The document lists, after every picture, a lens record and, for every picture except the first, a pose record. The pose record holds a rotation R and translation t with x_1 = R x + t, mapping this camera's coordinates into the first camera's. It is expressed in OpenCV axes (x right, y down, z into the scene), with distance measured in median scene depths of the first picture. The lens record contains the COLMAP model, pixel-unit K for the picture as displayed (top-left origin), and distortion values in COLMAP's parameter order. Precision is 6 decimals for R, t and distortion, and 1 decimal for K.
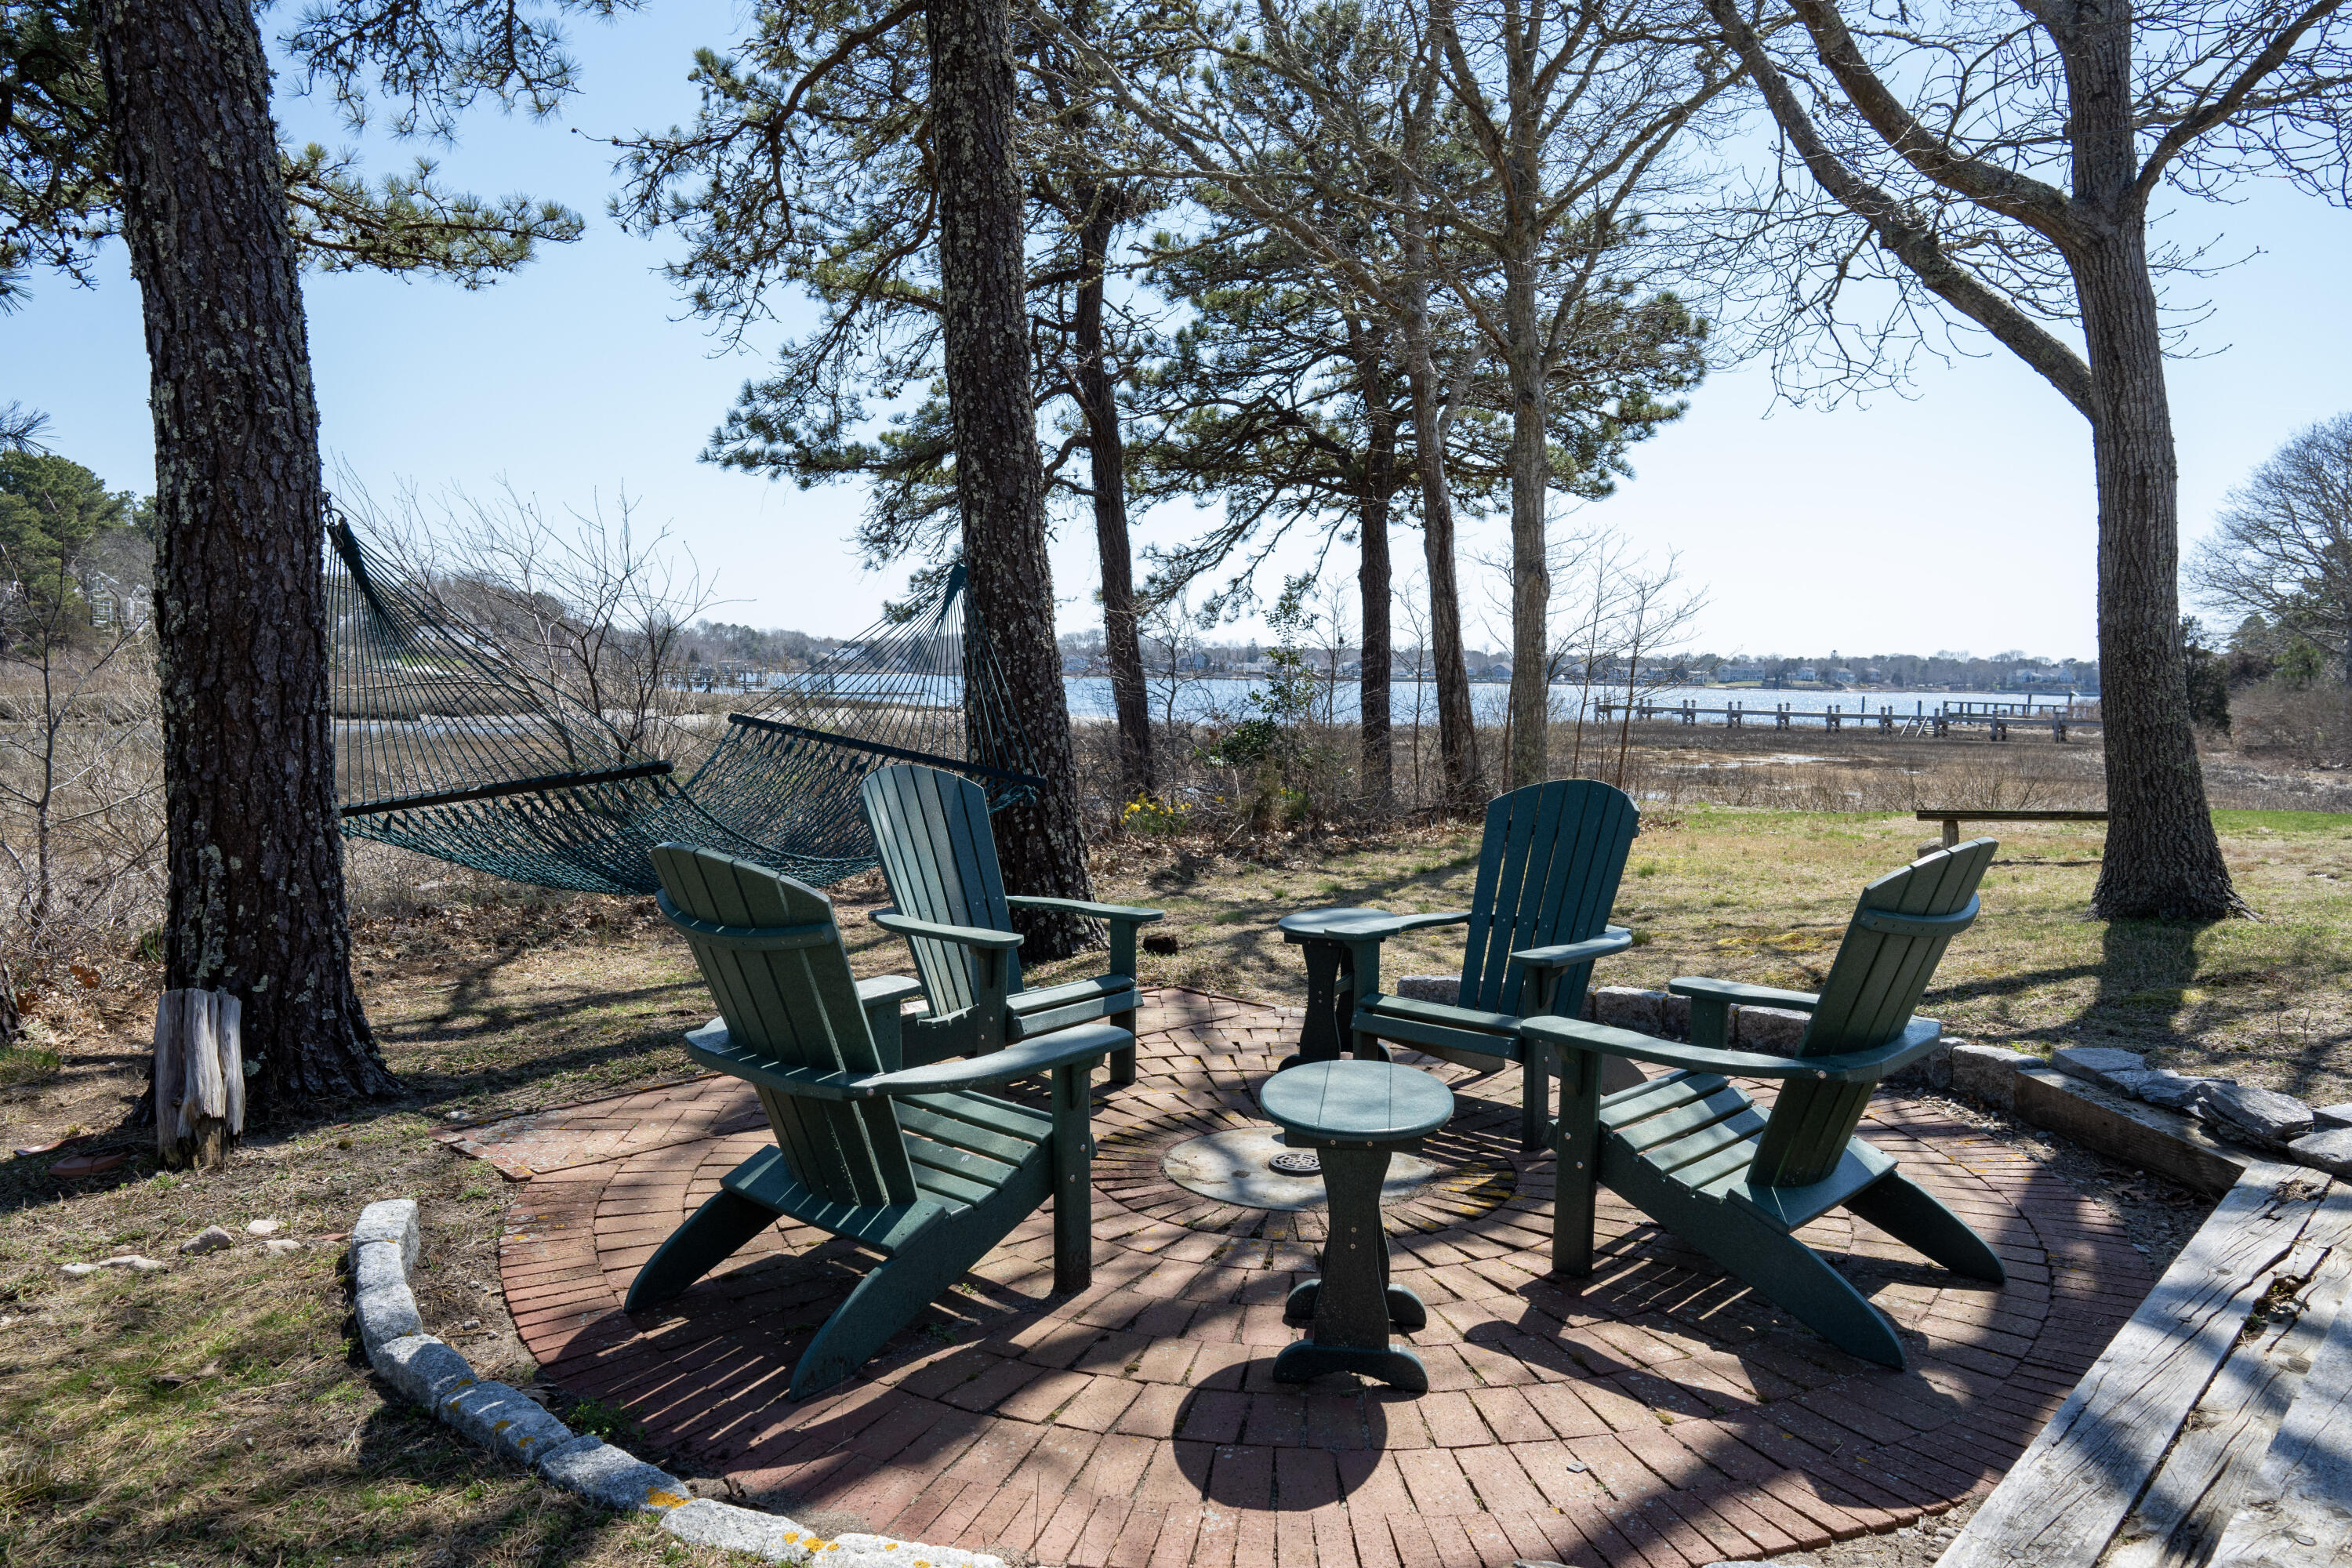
lens RADIAL K [[1545.0, 0, 1166.3], [0, 1545.0, 780.4], [0, 0, 1]] dist [-0.045374, 0.056528]
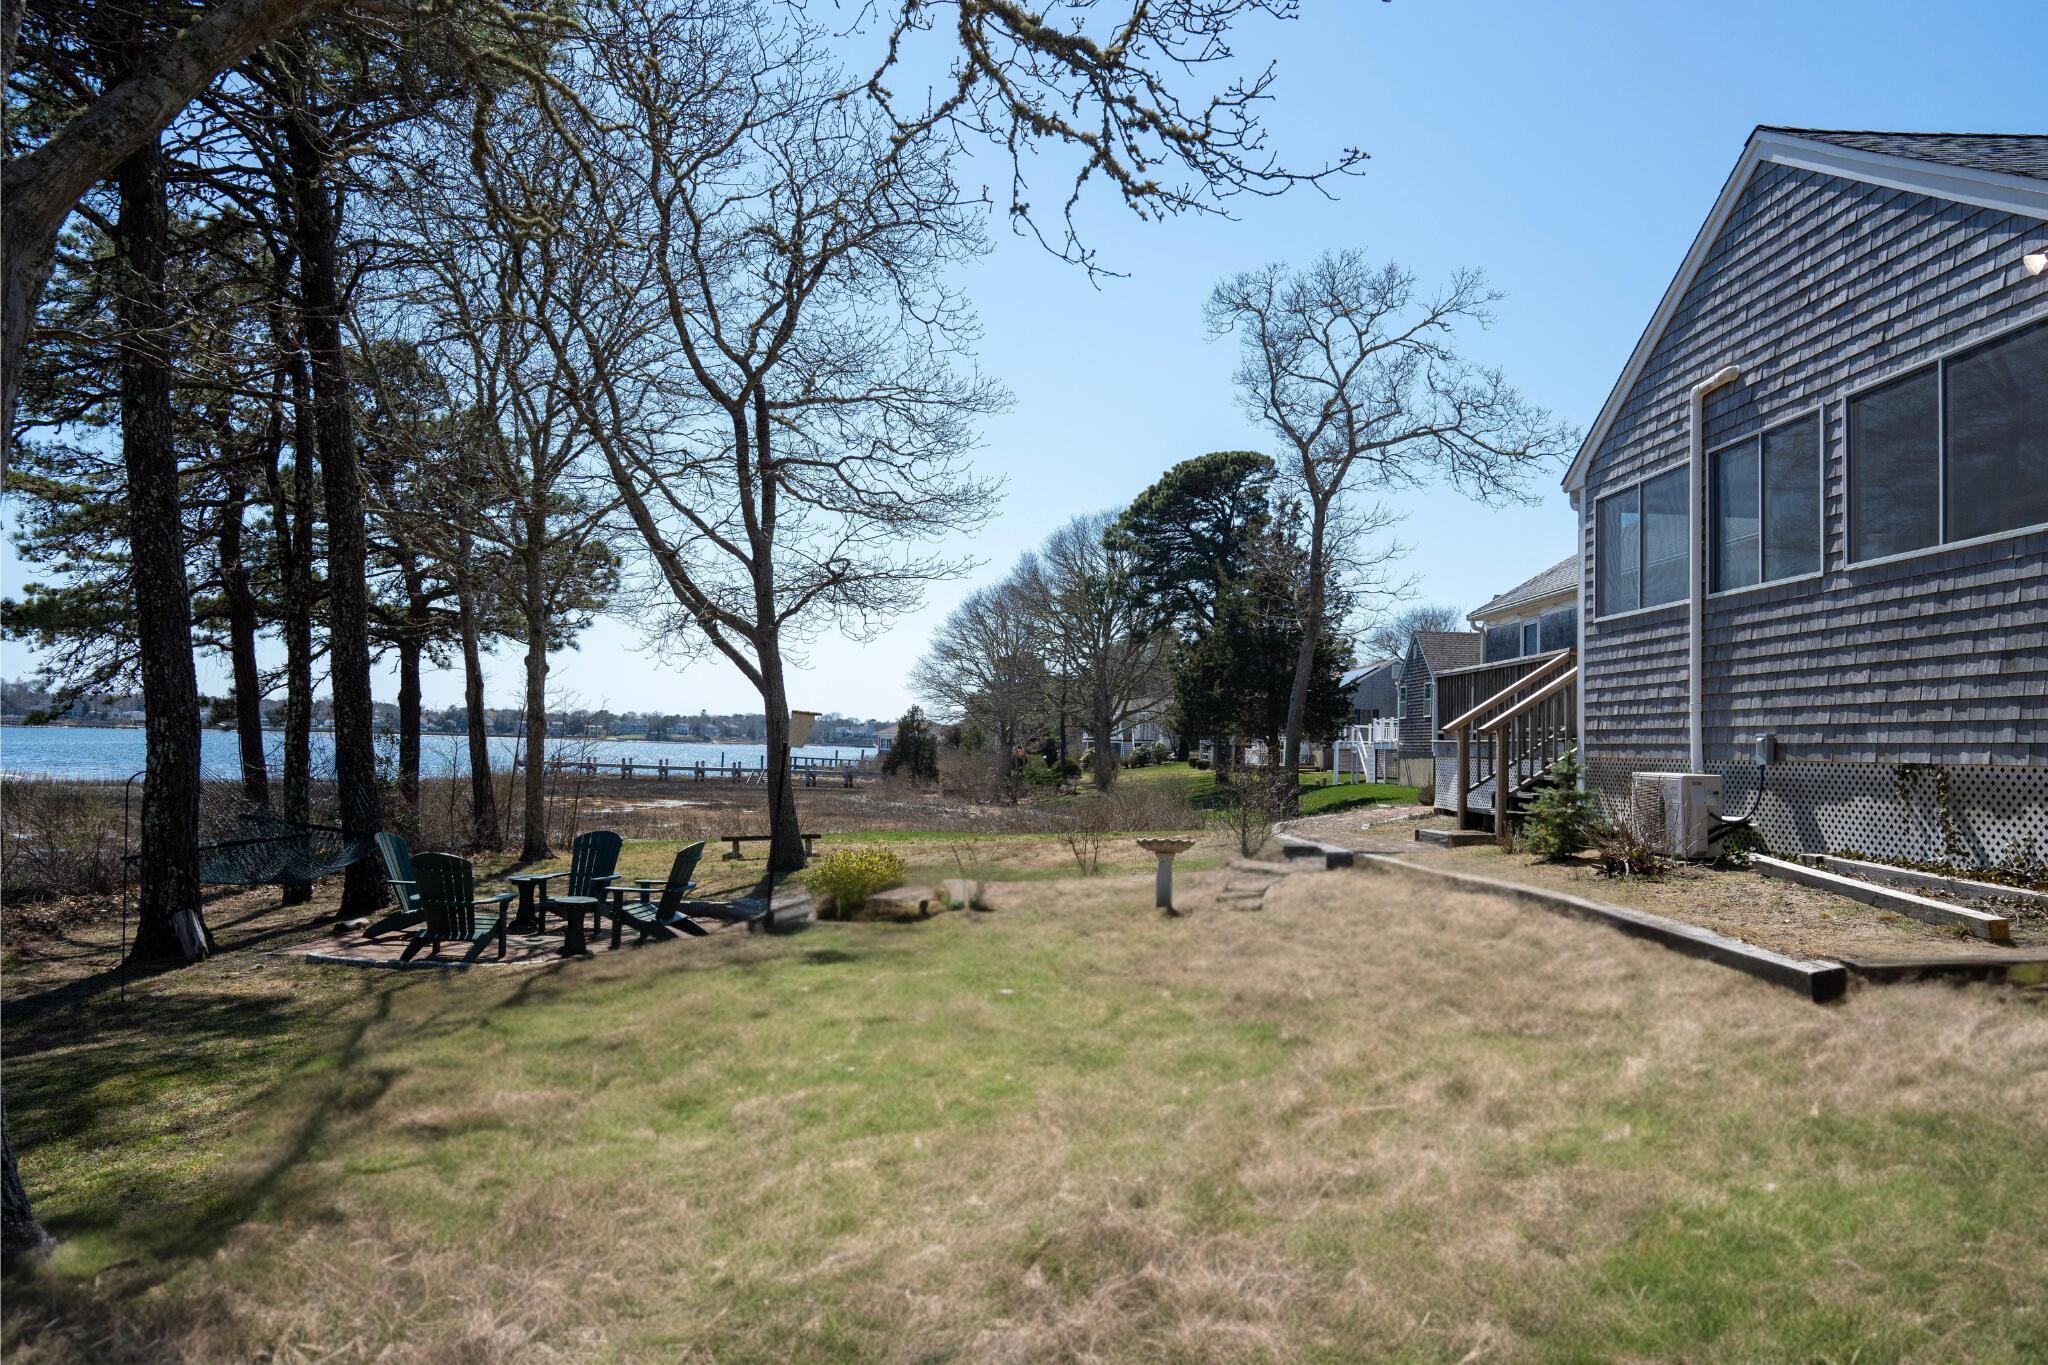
lens RADIAL K [[1353.0, 0, 1039.7], [0, 1353.0, 672.5], [0, 0, 1]] dist [-0.045979, 0.063020]
pose [[0.794241, 0.037623, 0.606437, -0.045022], [0.028183, 0.994726, -0.098622, -0.001481], [-0.606949, 0.095421, 0.788992, -0.112549]]
